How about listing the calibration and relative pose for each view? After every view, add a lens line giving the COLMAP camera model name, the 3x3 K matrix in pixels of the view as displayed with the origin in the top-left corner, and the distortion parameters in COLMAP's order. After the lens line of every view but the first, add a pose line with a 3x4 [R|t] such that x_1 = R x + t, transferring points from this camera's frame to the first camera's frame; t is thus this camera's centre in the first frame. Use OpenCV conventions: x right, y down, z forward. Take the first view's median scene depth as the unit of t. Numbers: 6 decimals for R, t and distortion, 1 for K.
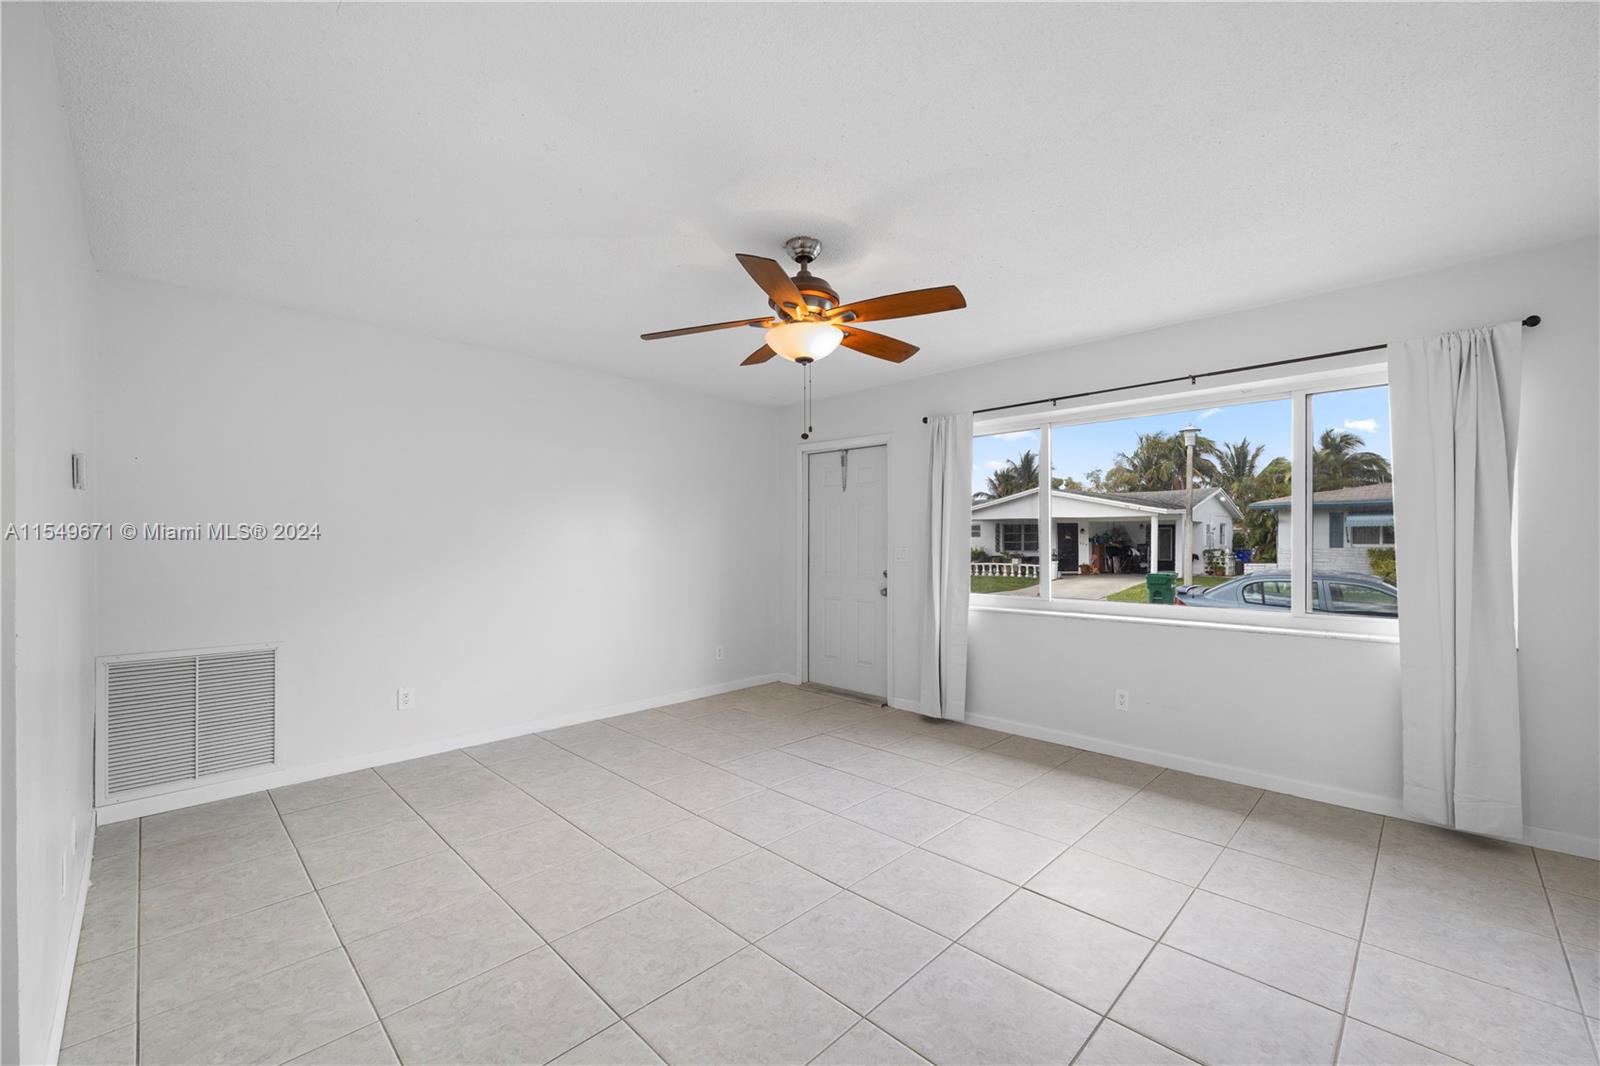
lens RADIAL K [[644.4, 0, 809.4], [0, 644.4, 539.5], [0, 0, 1]] dist [-0.000910, -0.000187]
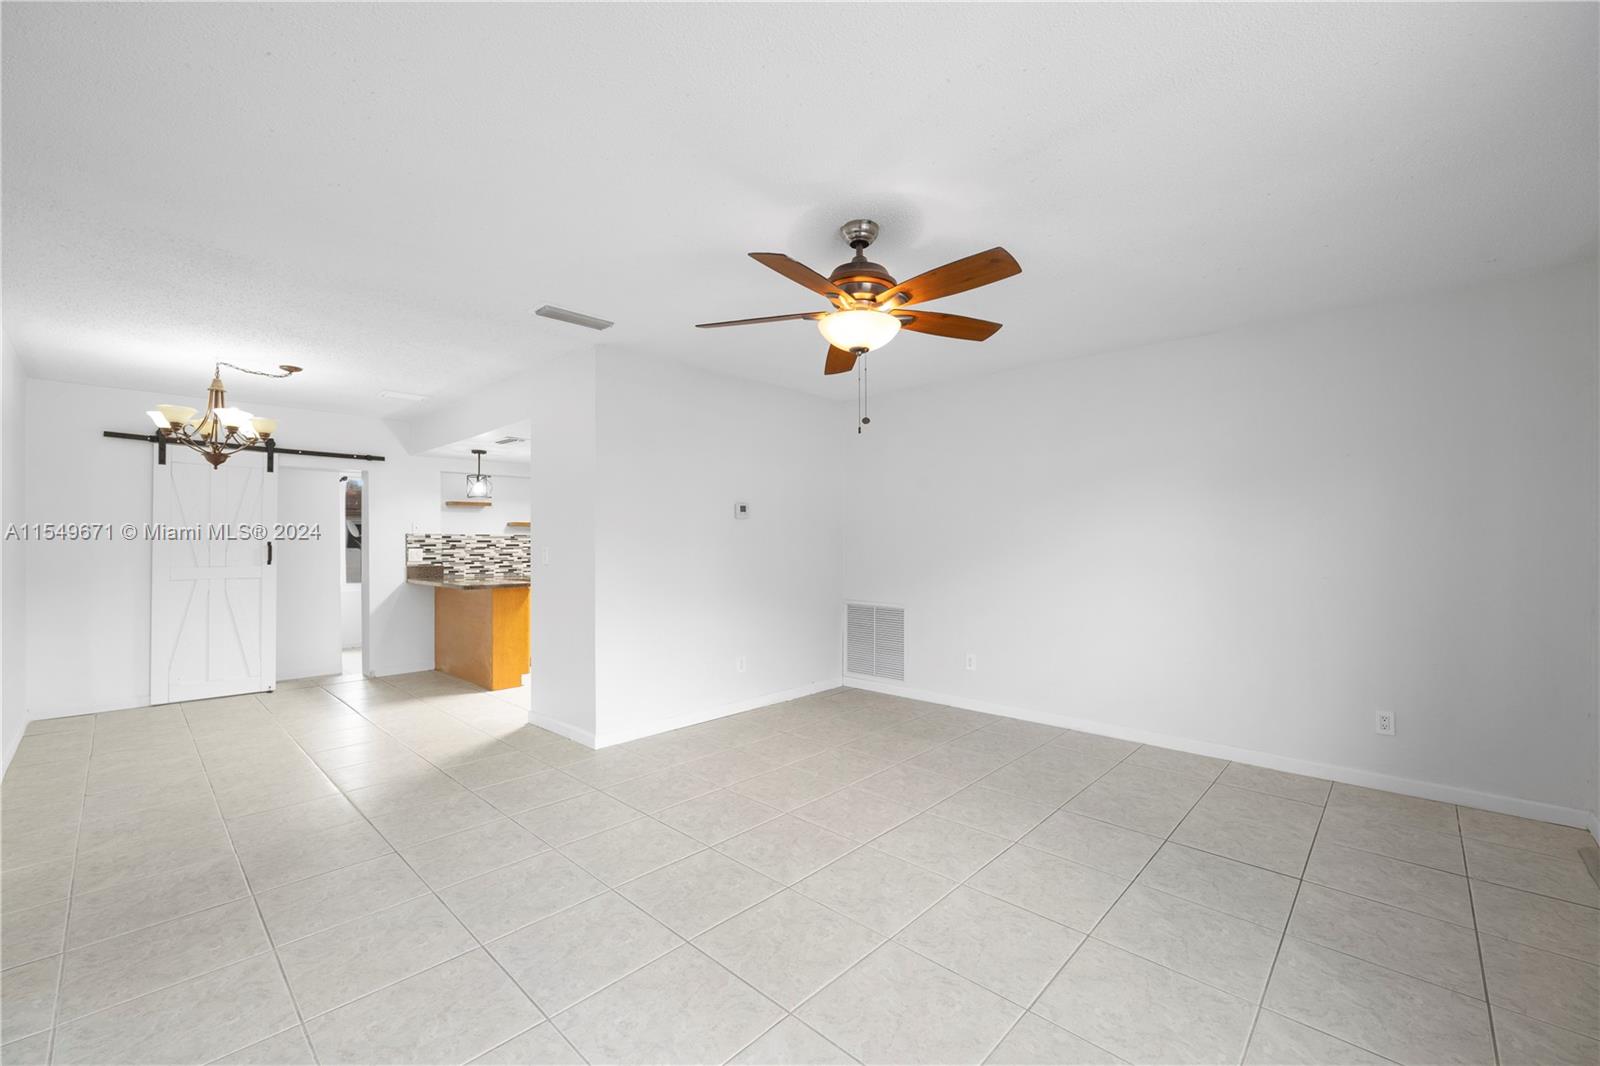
lens RADIAL K [[649.1, 0, 790.3], [0, 649.1, 539.6], [0, 0, 1]] dist [-0.014074, 0.000063]
pose [[0.006607, -0.001556, -0.999977, 0.760327], [0.004081, 0.999991, -0.001529, 0.001595], [0.999970, -0.004071, 0.006613, 0.714134]]
